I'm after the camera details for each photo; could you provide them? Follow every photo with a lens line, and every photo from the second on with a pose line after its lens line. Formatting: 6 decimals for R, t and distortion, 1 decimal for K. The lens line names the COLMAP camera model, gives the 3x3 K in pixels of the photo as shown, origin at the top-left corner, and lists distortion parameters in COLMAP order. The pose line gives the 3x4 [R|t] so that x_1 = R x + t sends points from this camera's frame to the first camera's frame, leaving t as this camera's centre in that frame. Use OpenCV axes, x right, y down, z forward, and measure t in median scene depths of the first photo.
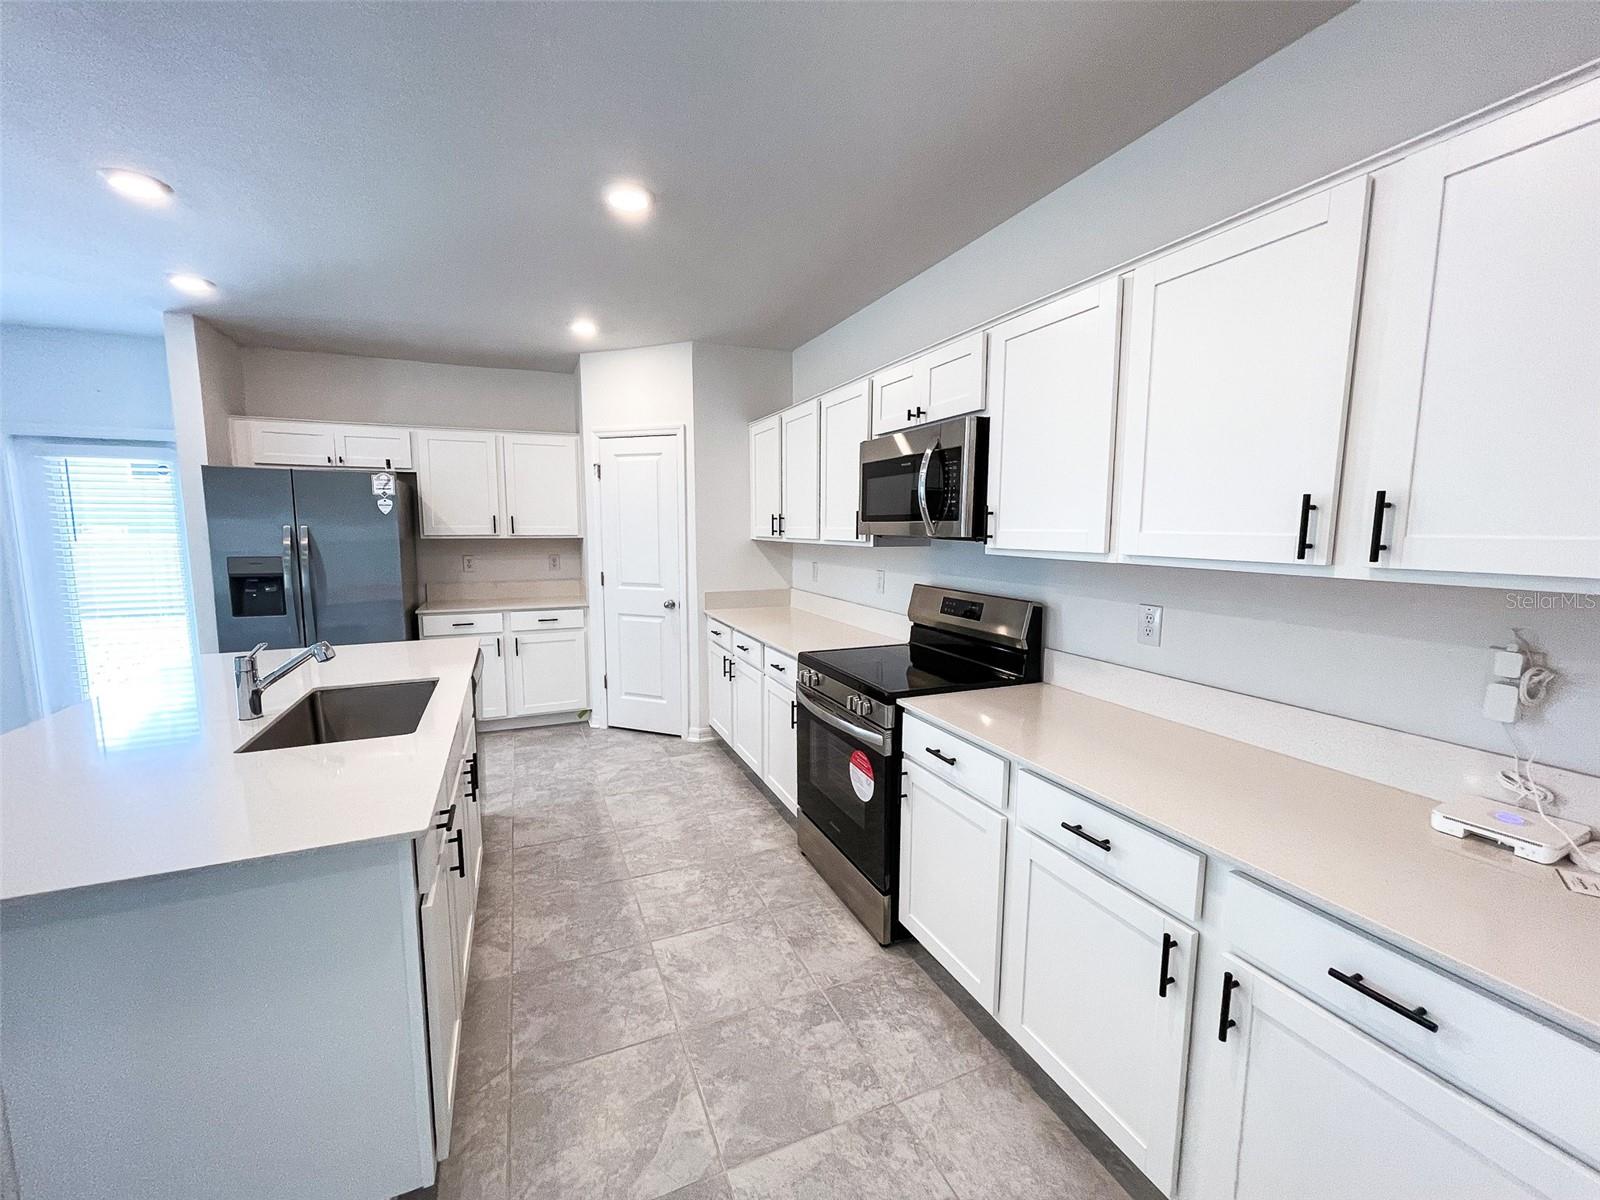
lens RADIAL K [[646.9, 0, 799.9], [0, 646.9, 608.7], [0, 0, 1]] dist [-0.004659, -0.000421]
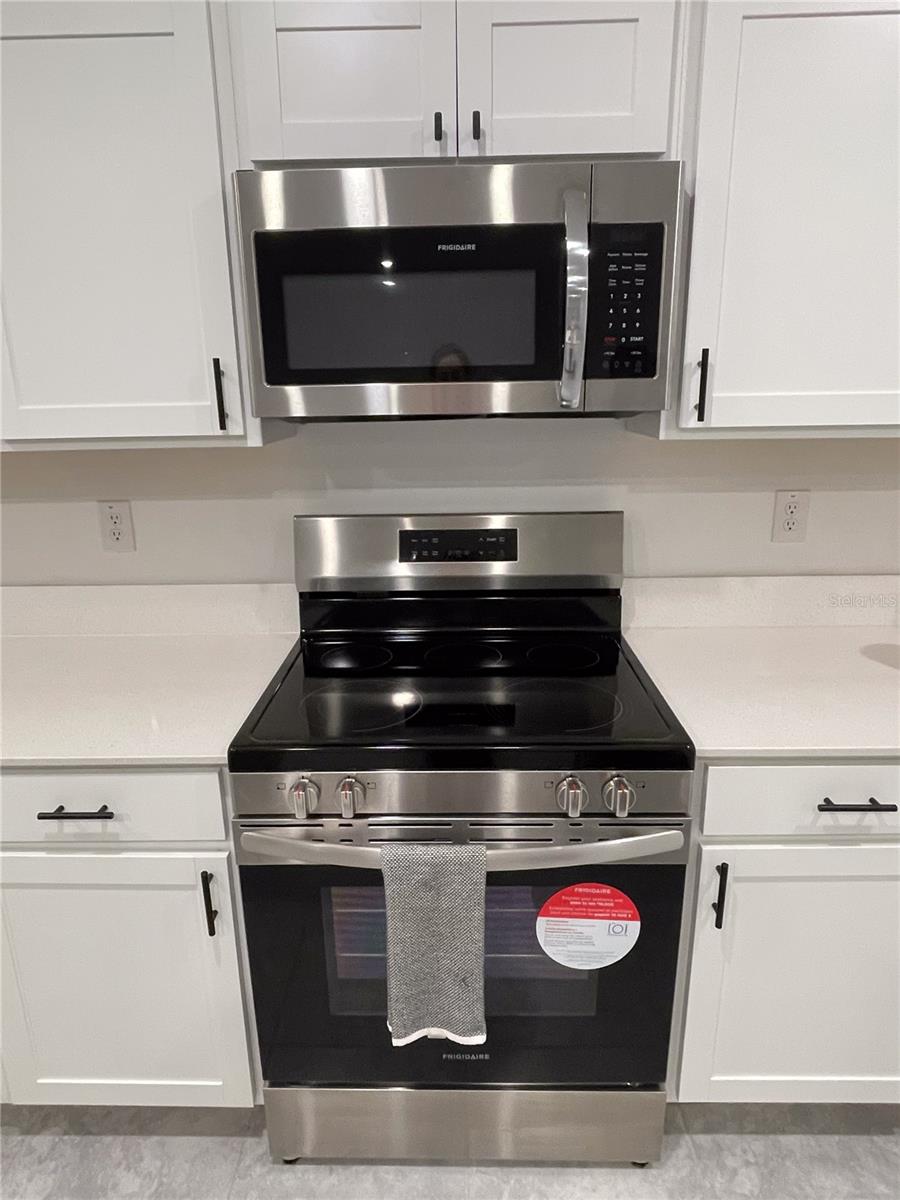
lens RADIAL K [[764.8, 0, 448.8], [0, 764.8, 605.8], [0, 0, 1]] dist [-0.023149, 0.000704]
pose [[0.419165, -0.257277, 0.870695, -0.323375], [0.135281, 0.966003, 0.220312, -0.093526], [-0.897775, 0.025441, 0.439720, 0.715392]]
